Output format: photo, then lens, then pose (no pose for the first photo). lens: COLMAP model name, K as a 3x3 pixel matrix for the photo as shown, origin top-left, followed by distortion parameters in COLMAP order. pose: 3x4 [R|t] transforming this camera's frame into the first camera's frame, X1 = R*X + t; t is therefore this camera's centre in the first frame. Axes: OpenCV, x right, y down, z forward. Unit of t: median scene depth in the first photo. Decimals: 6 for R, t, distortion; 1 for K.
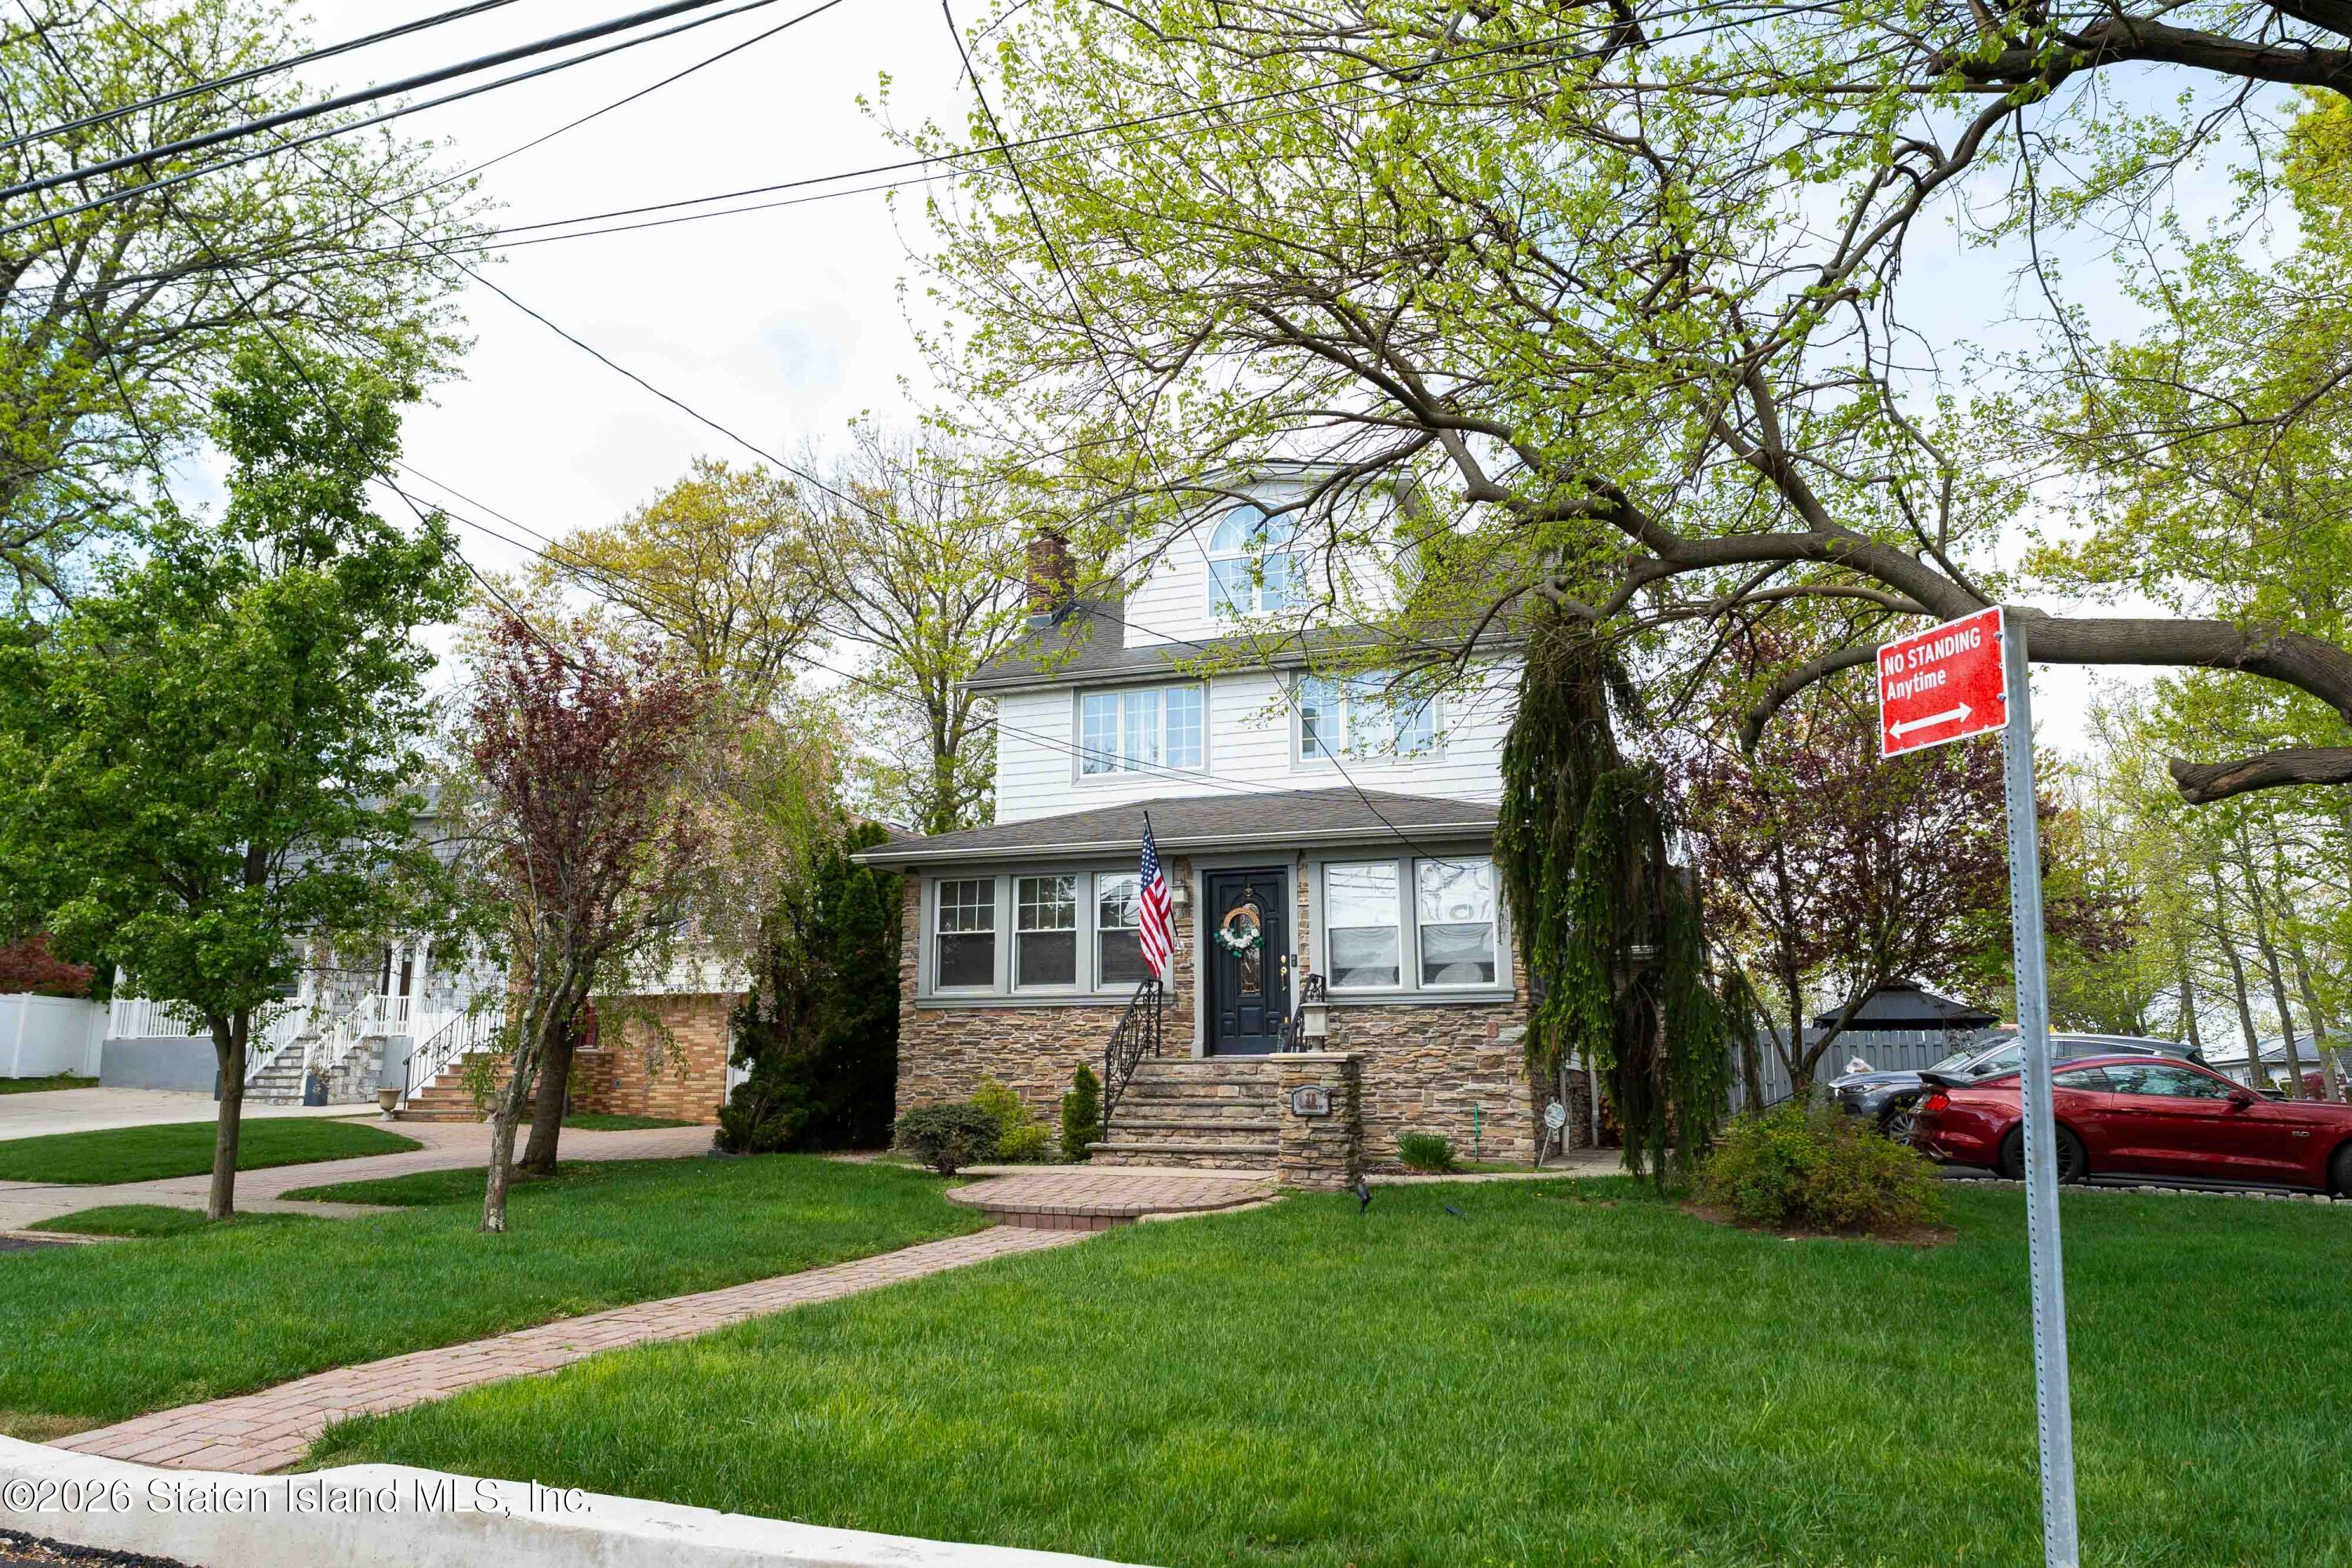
lens RADIAL K [[1563.2, 0, 1172.0], [0, 1563.2, 777.3], [0, 0, 1]] dist [-0.003511, -0.001368]
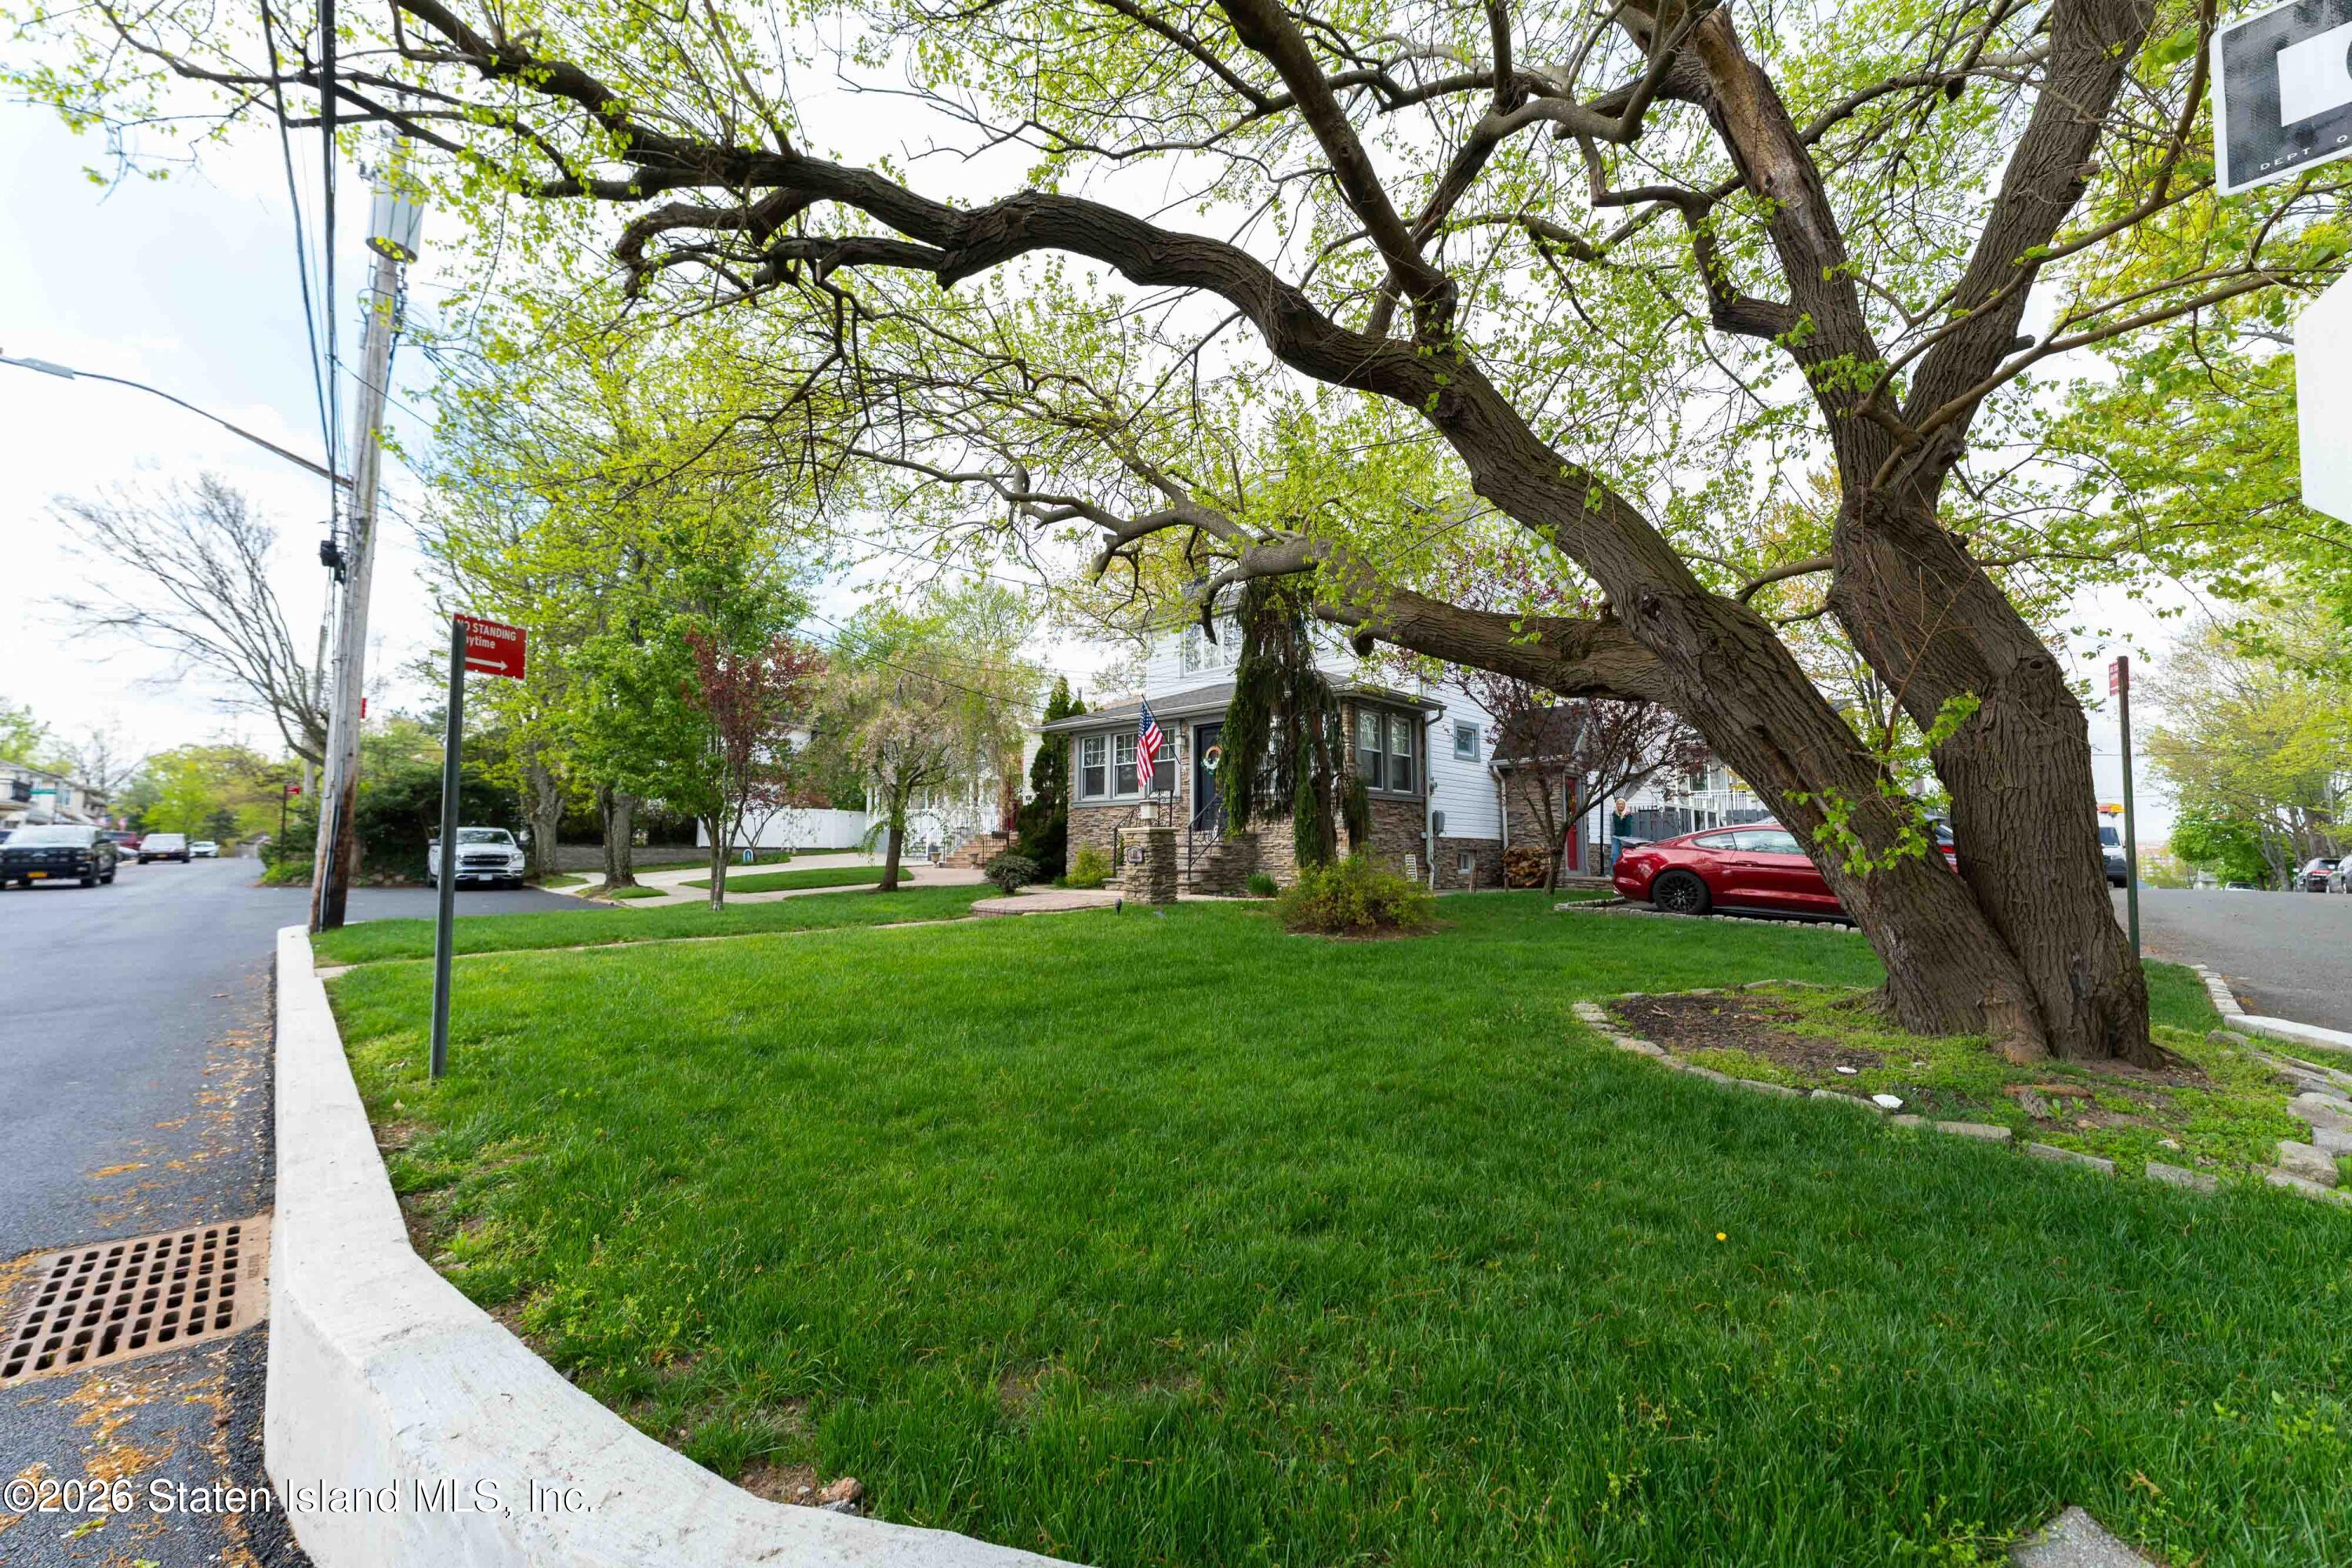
lens RADIAL K [[934.5, 0, 1178.6], [0, 934.5, 790.1], [0, 0, 1]] dist [0.002830, 0.000021]
pose [[0.917293, -0.026866, -0.397306, 0.424596], [0.076912, 0.990888, 0.110568, 0.014580], [0.390716, -0.131981, 0.911001, 0.041408]]
